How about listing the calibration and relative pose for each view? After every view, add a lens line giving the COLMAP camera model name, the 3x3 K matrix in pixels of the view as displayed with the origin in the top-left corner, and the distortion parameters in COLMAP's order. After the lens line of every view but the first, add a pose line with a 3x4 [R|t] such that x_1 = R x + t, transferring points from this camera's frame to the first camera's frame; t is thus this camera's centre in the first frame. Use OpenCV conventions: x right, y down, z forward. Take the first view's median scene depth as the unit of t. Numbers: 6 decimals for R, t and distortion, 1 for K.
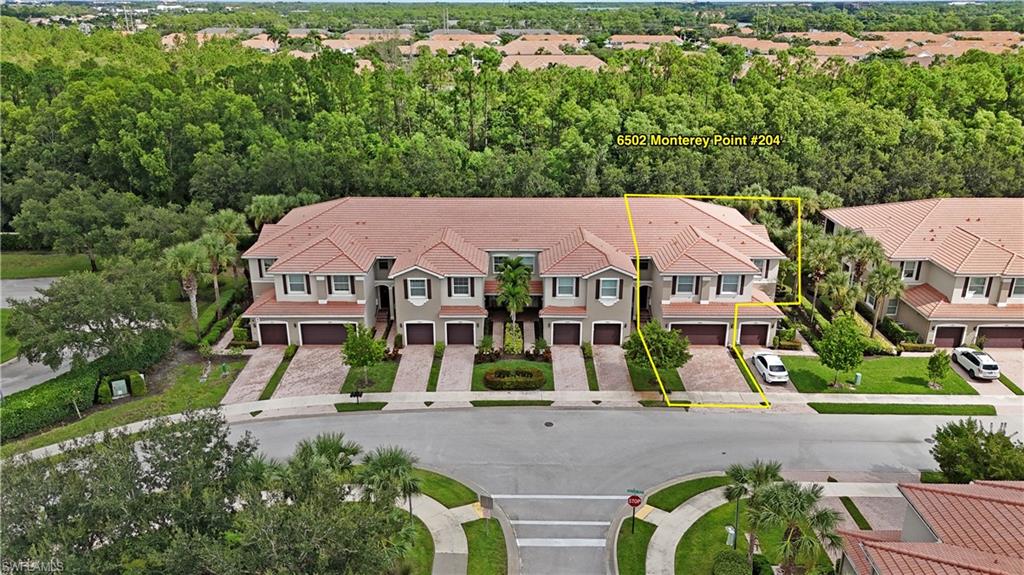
lens RADIAL K [[757.6, 0, 512.0], [0, 757.6, 287.5], [0, 0, 1]] dist [0.066225, -0.067377]
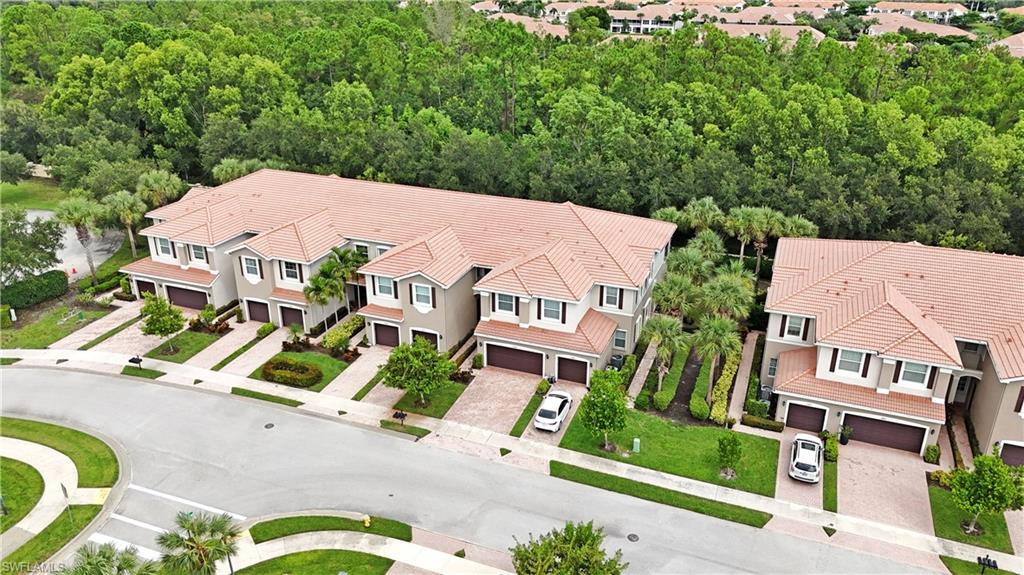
lens RADIAL K [[757.6, 0, 512.0], [0, 757.6, 287.5], [0, 0, 1]] dist [0.066225, -0.067377]
pose [[0.933437, 0.144278, -0.328449, 0.505105], [-0.128748, 0.989297, 0.068675, -0.081214], [0.334842, -0.021817, 0.942022, 0.149041]]
